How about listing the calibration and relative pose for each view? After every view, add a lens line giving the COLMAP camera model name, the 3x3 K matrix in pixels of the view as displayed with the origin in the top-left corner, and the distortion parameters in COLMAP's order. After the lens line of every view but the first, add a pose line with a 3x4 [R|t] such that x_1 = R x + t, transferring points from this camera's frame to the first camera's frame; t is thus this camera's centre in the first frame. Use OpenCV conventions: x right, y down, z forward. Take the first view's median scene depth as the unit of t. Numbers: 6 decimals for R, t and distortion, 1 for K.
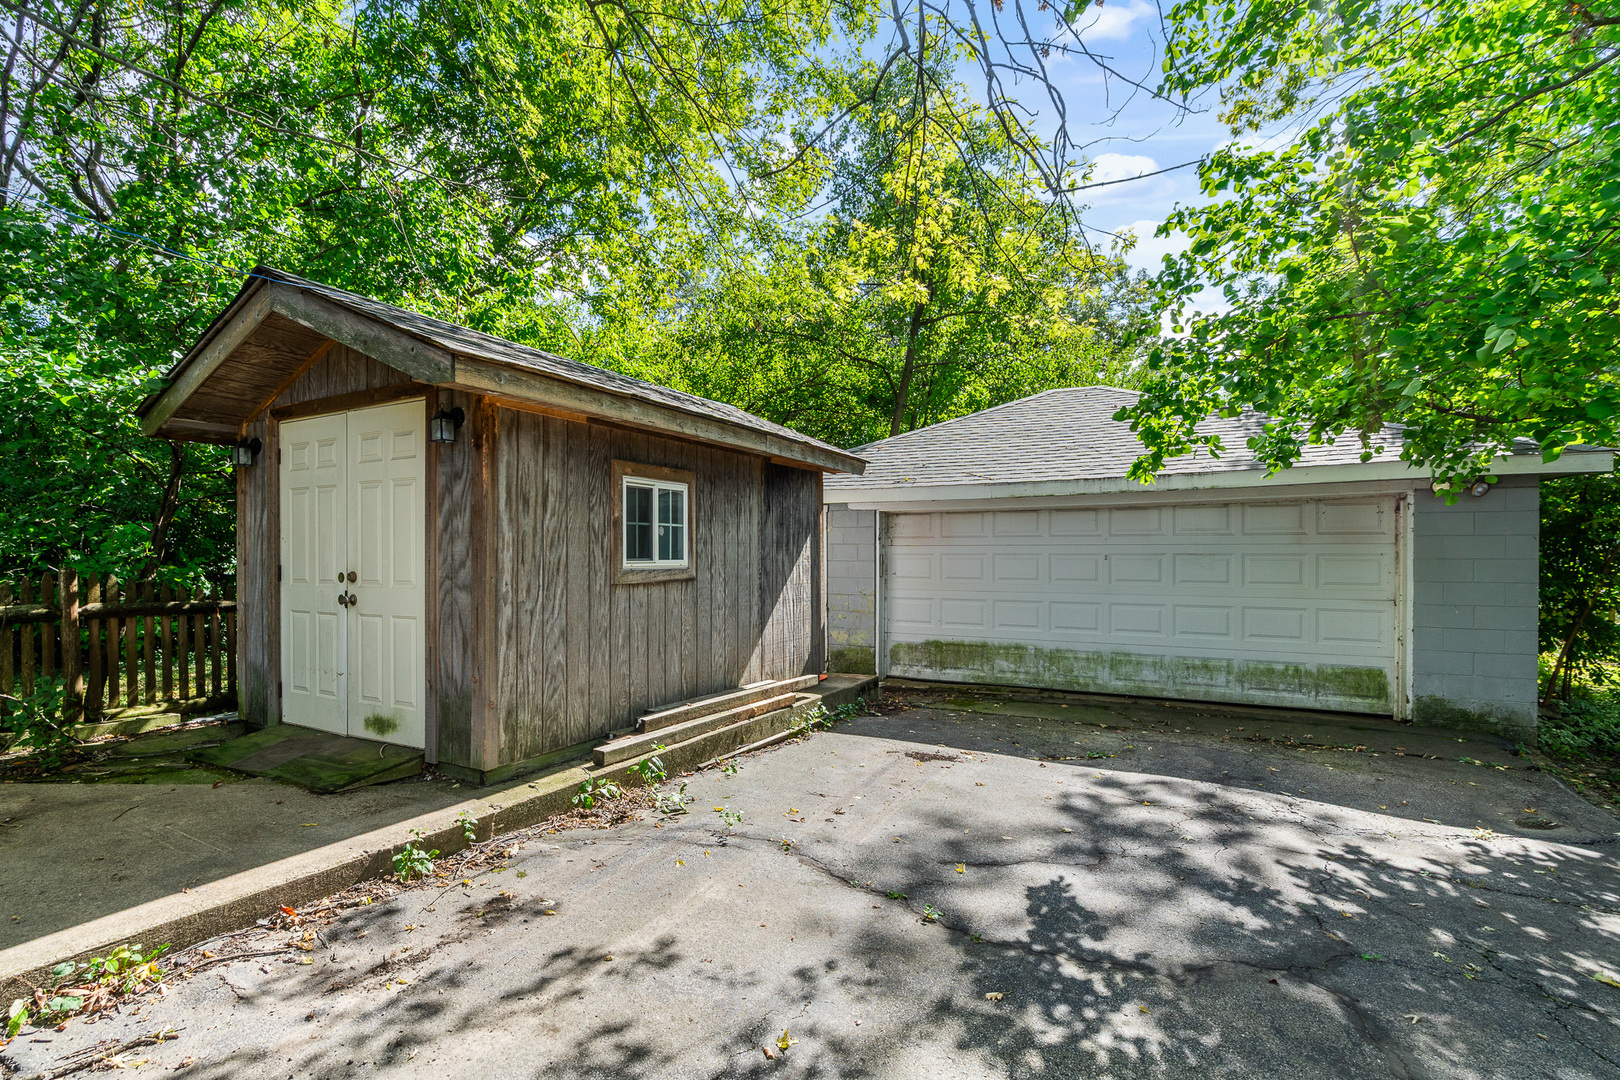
lens RADIAL K [[823.1, 0, 704.0], [0, 823.1, 553.5], [0, 0, 1]] dist [0.022622, -0.001496]
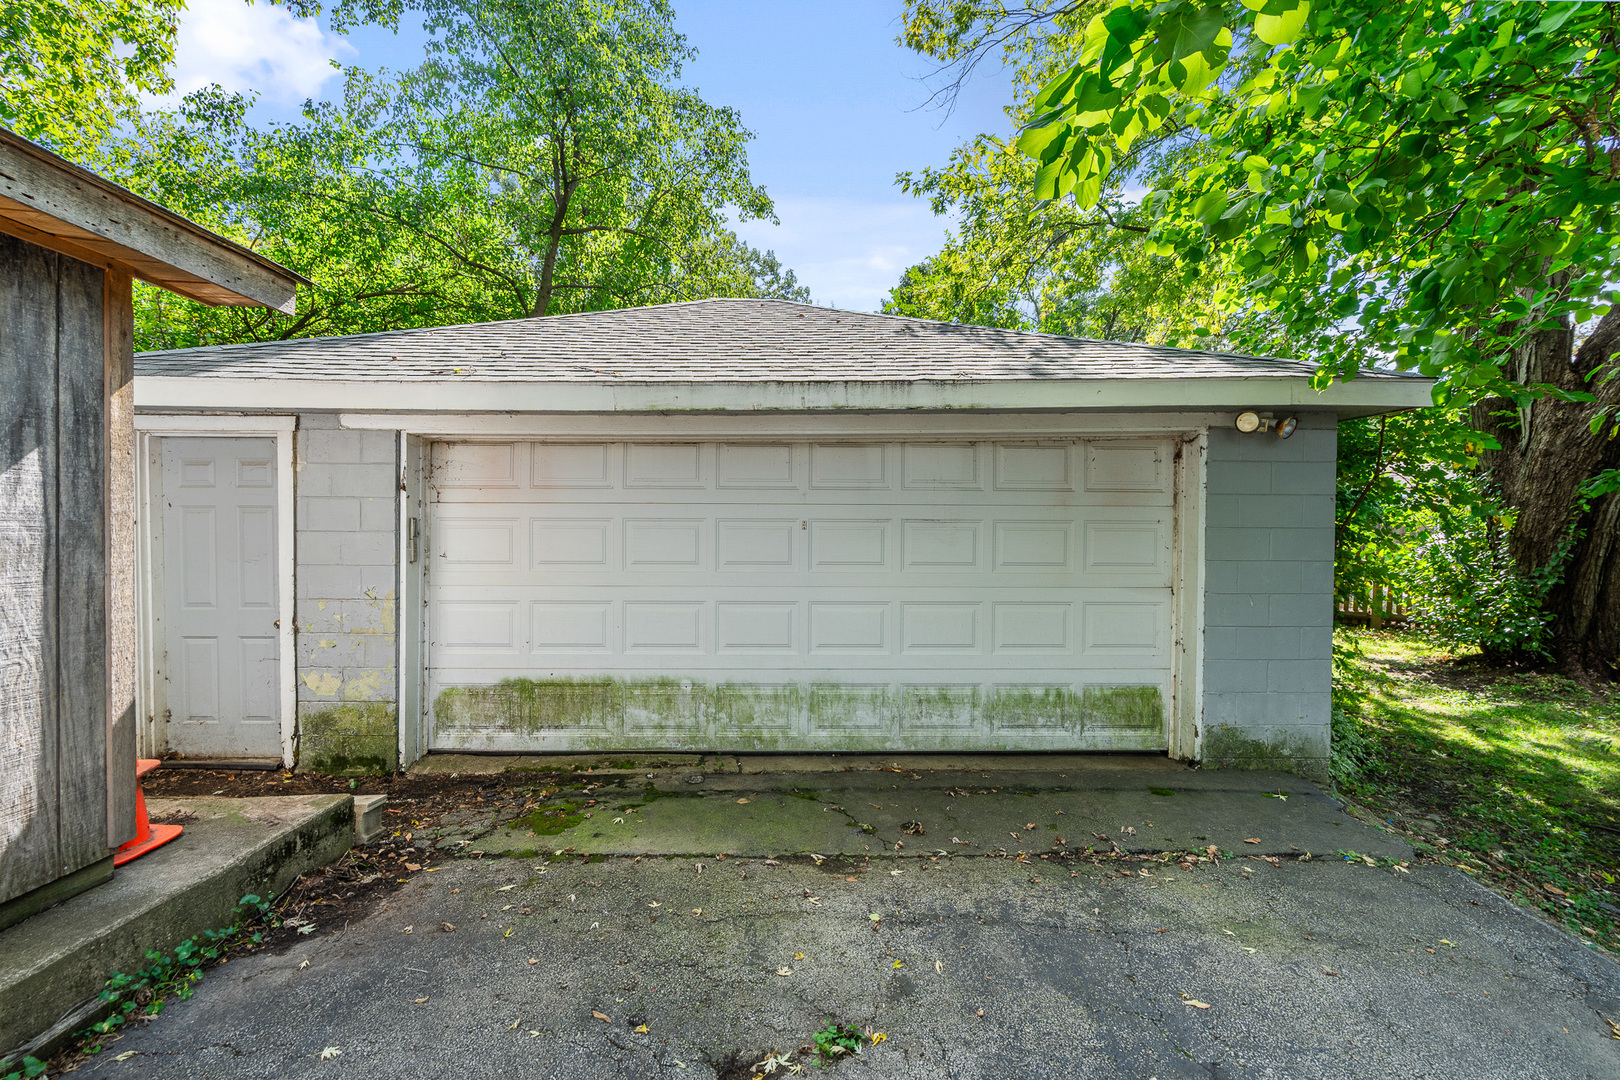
lens RADIAL K [[759.9, 0, 822.1], [0, 759.9, 532.5], [0, 0, 1]] dist [-0.002743, 0.000967]
pose [[0.856817, 0.002265, 0.515615, 0.229199], [-0.003813, 0.999991, 0.001944, 0.009505], [-0.515606, -0.003632, 0.856818, 0.560359]]
